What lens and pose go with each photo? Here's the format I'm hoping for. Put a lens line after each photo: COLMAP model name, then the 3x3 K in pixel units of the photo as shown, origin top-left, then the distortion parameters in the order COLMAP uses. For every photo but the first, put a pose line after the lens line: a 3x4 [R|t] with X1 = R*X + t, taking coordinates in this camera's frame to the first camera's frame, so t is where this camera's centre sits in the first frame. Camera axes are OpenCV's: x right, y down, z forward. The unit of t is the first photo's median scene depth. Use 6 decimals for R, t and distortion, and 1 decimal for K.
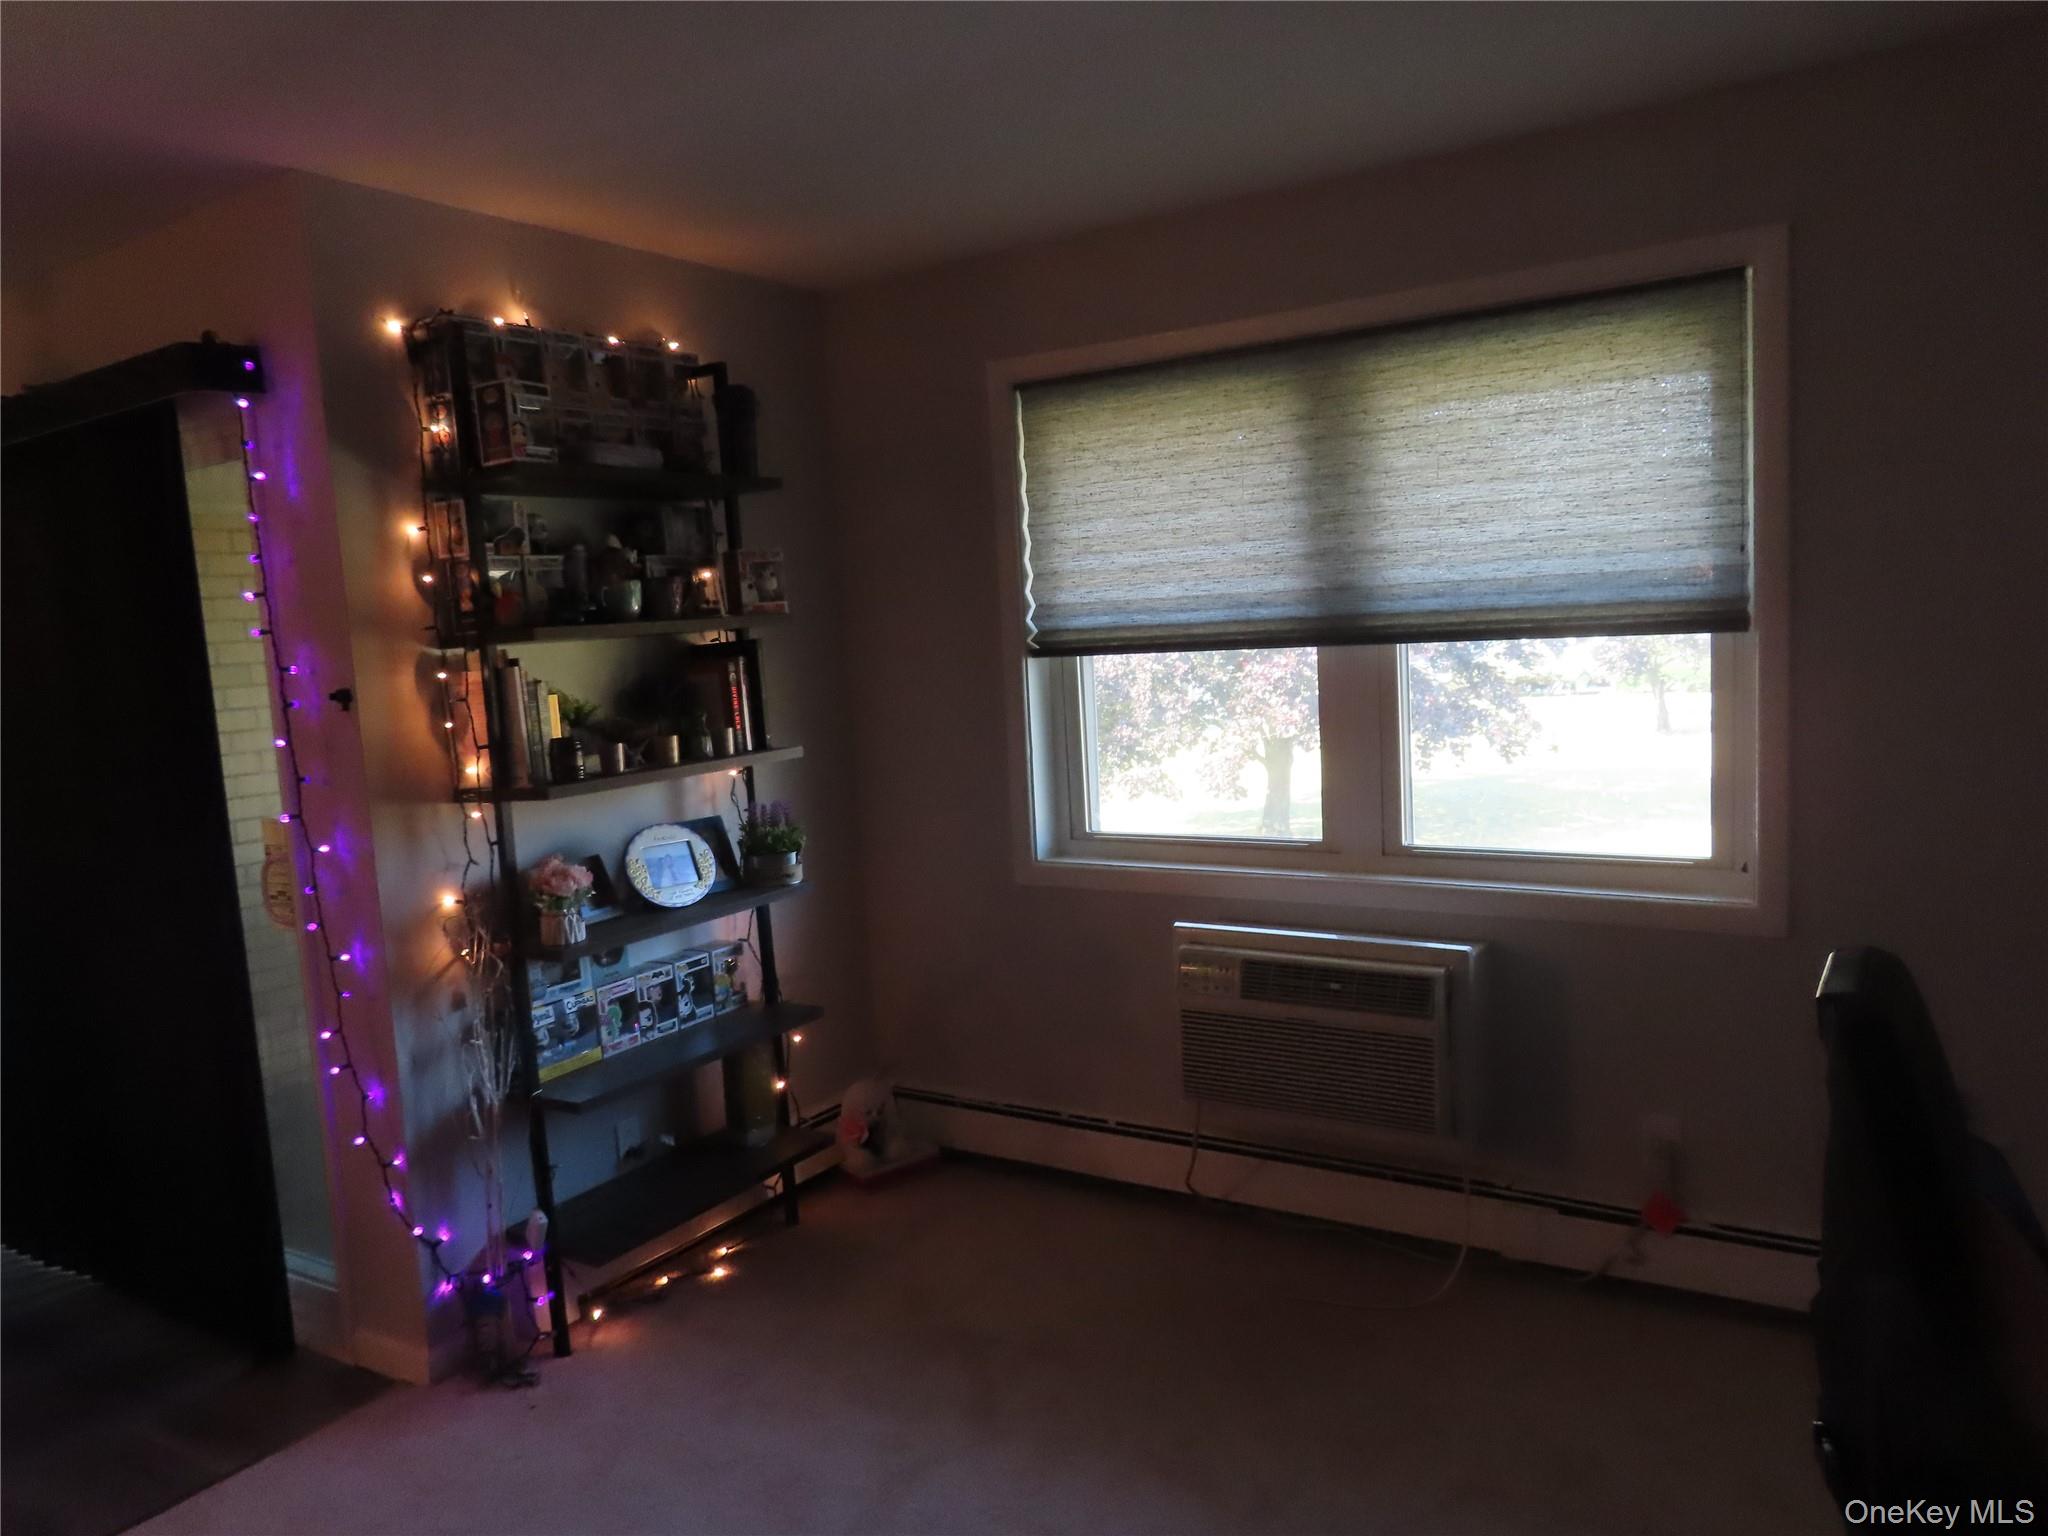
lens RADIAL K [[1475.1, 0, 1024.0], [0, 1475.1, 768.0], [0, 0, 1]] dist [-0.003399, 0.001949]
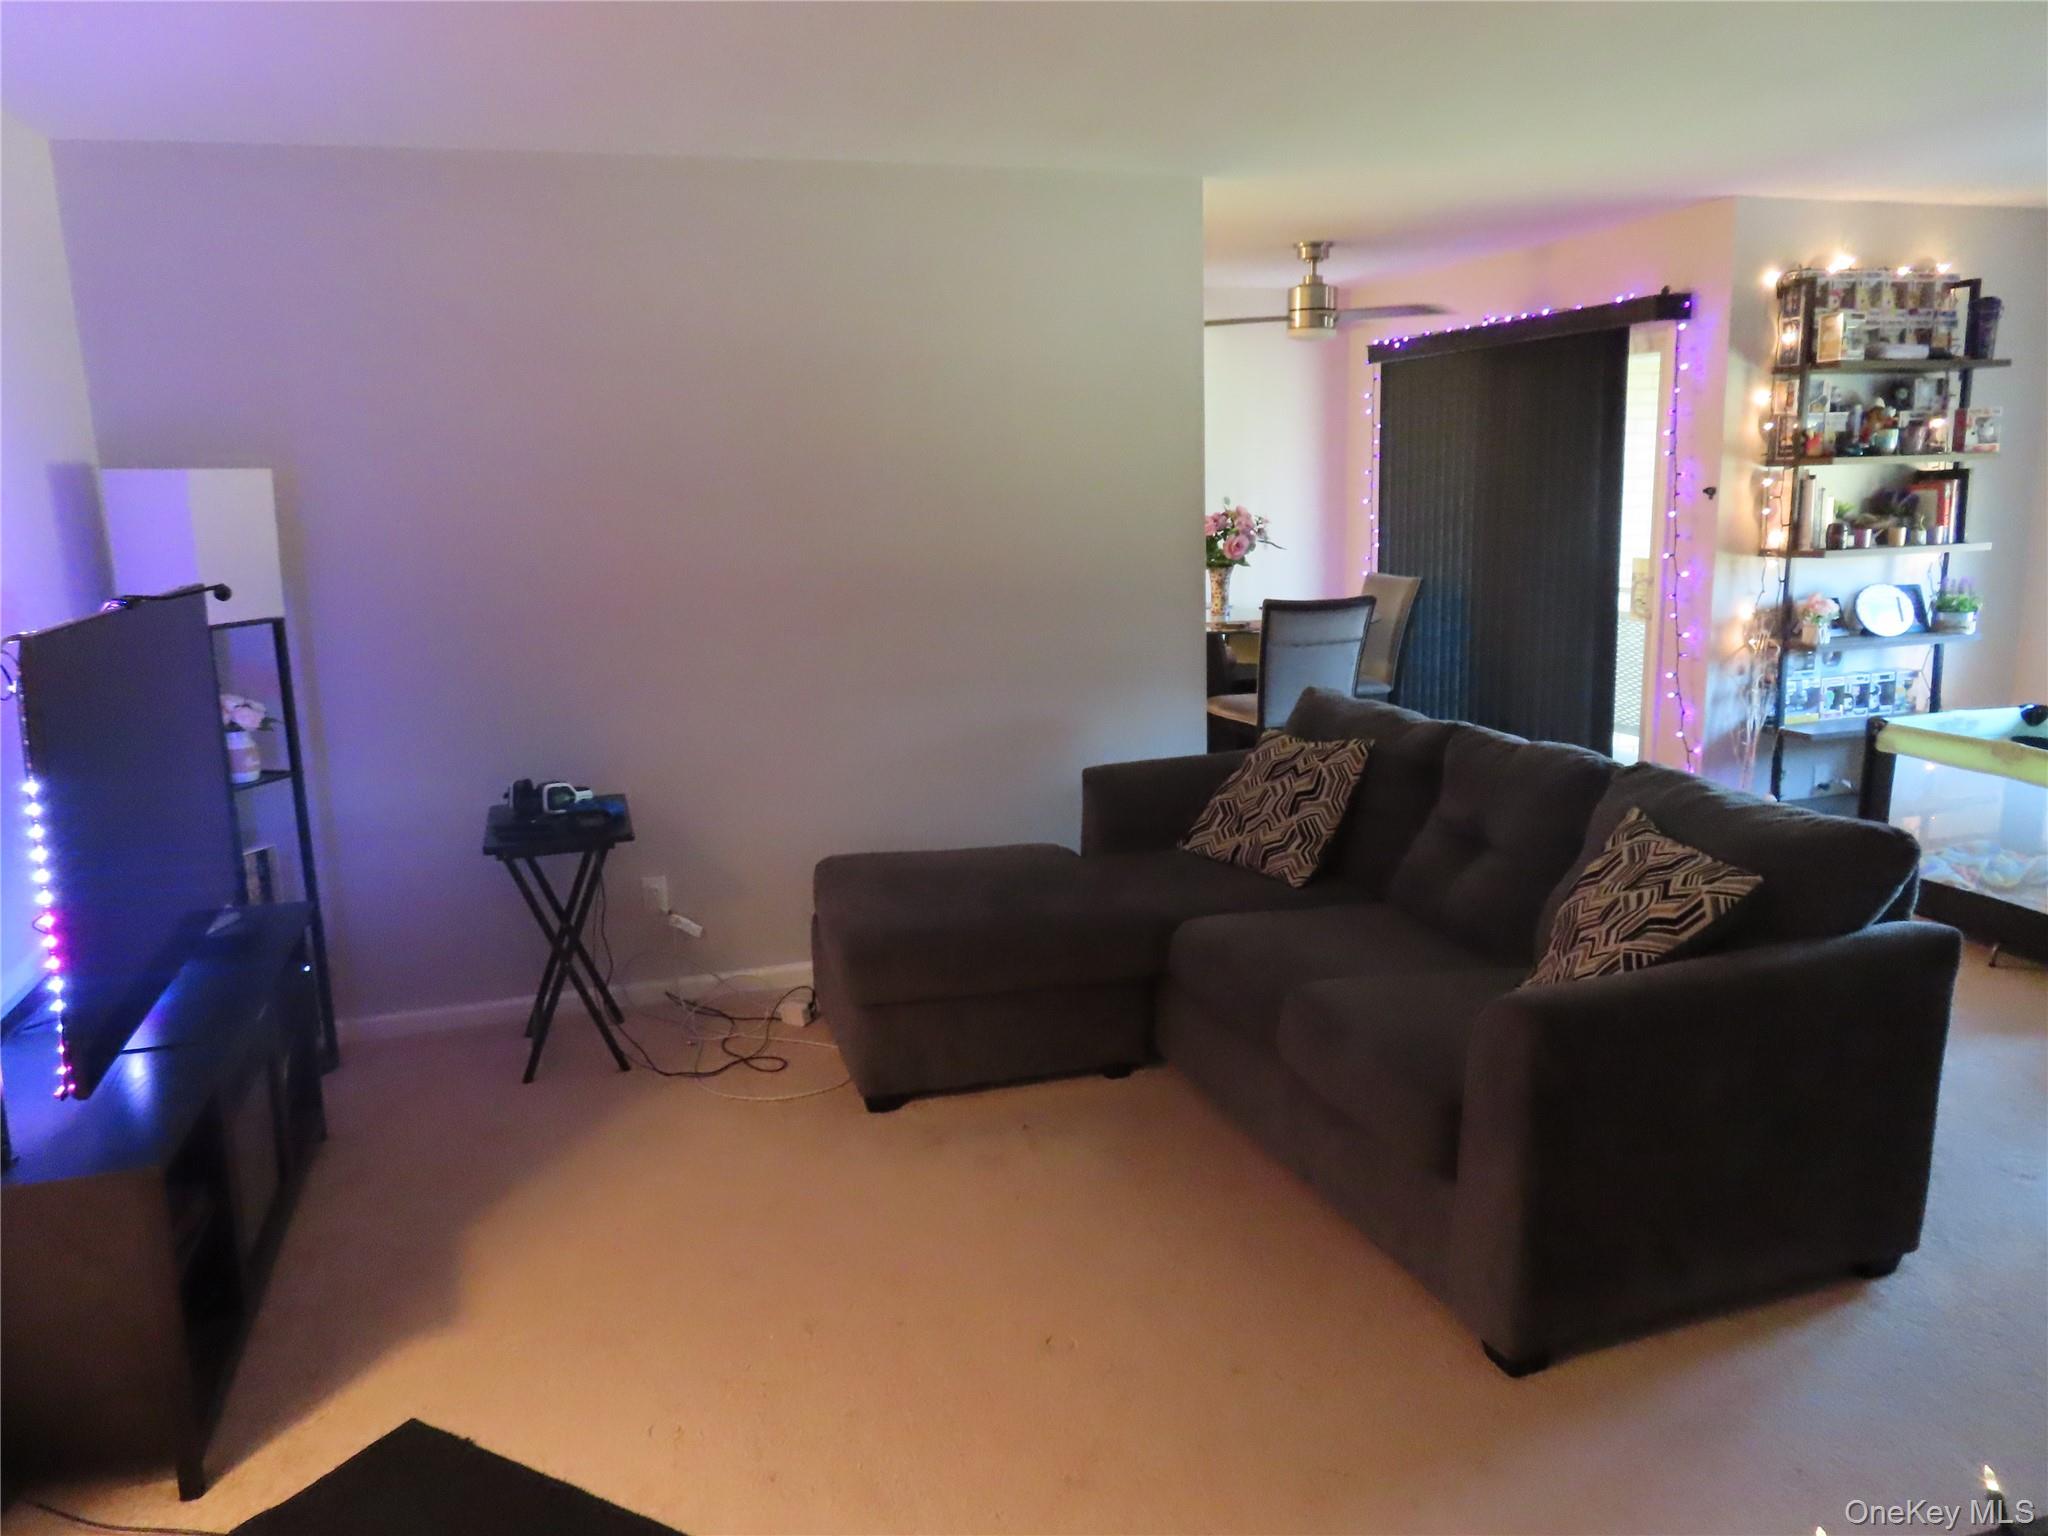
lens RADIAL K [[1475.1, 0, 1024.0], [0, 1475.1, 768.0], [0, 0, 1]] dist [-0.003399, 0.001949]
pose [[0.770692, 0.168776, -0.614449, 0.057971], [-0.088548, 0.983295, 0.159026, 0.068815], [0.631025, -0.068152, 0.772763, -0.912784]]
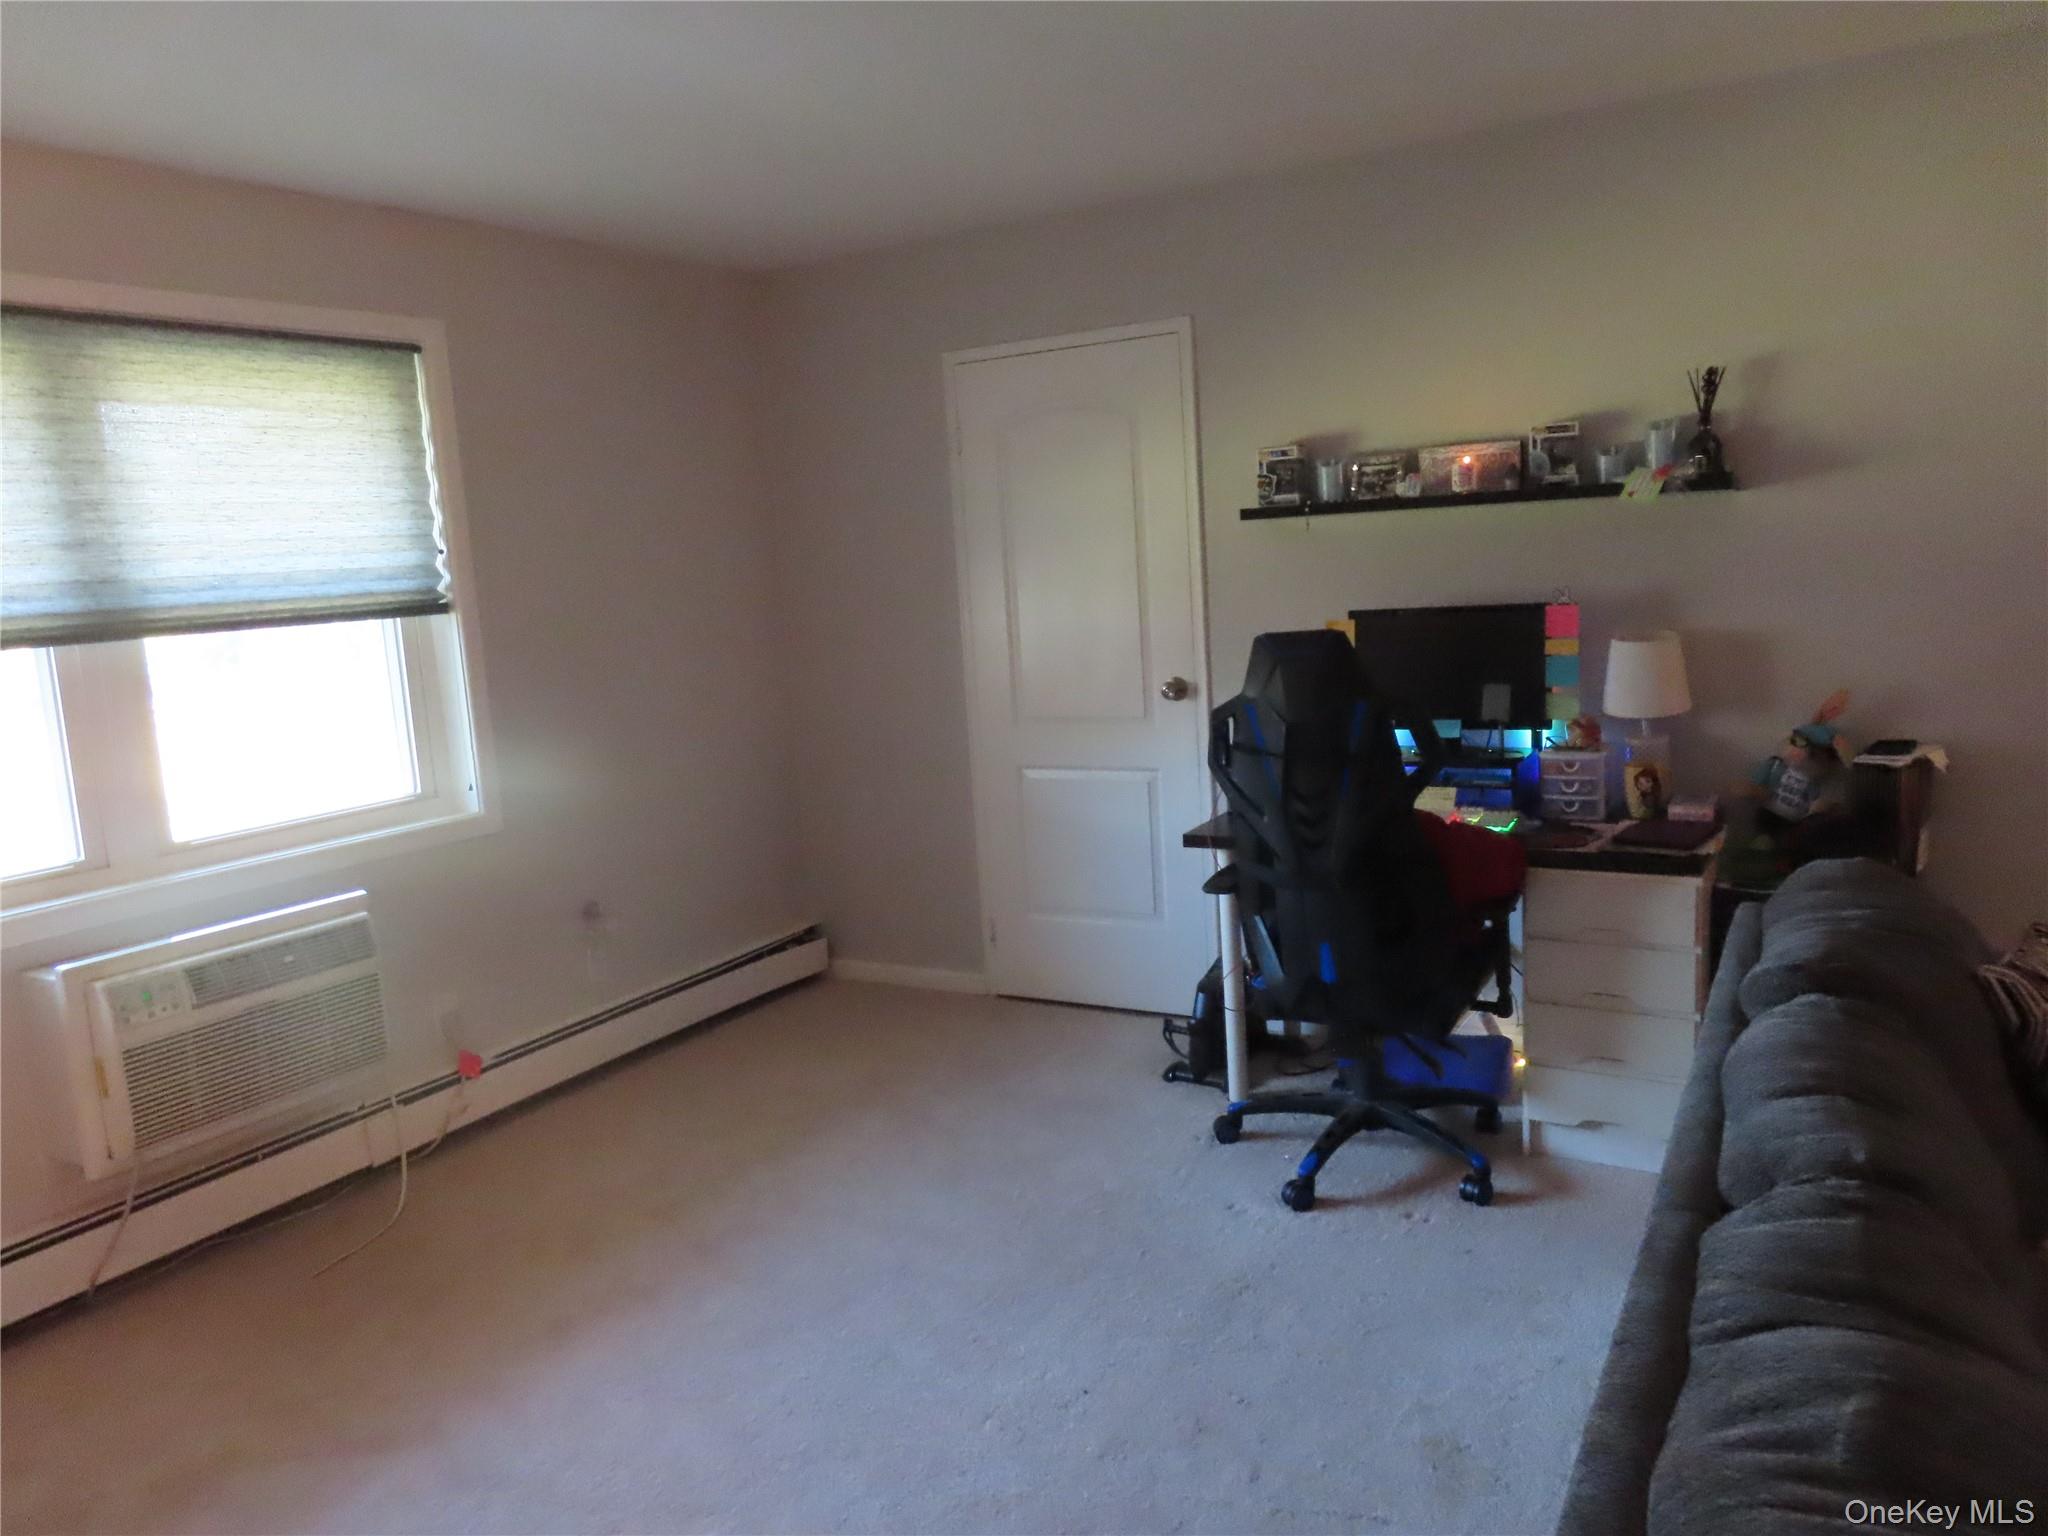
lens RADIAL K [[1475.1, 0, 1024.0], [0, 1475.1, 768.0], [0, 0, 1]] dist [-0.003399, 0.001949]
pose [[-0.045779, -0.092931, 0.994620, -0.647451], [0.162375, 0.981730, 0.099201, -0.001681], [-0.985667, 0.166043, -0.029853, 0.393577]]
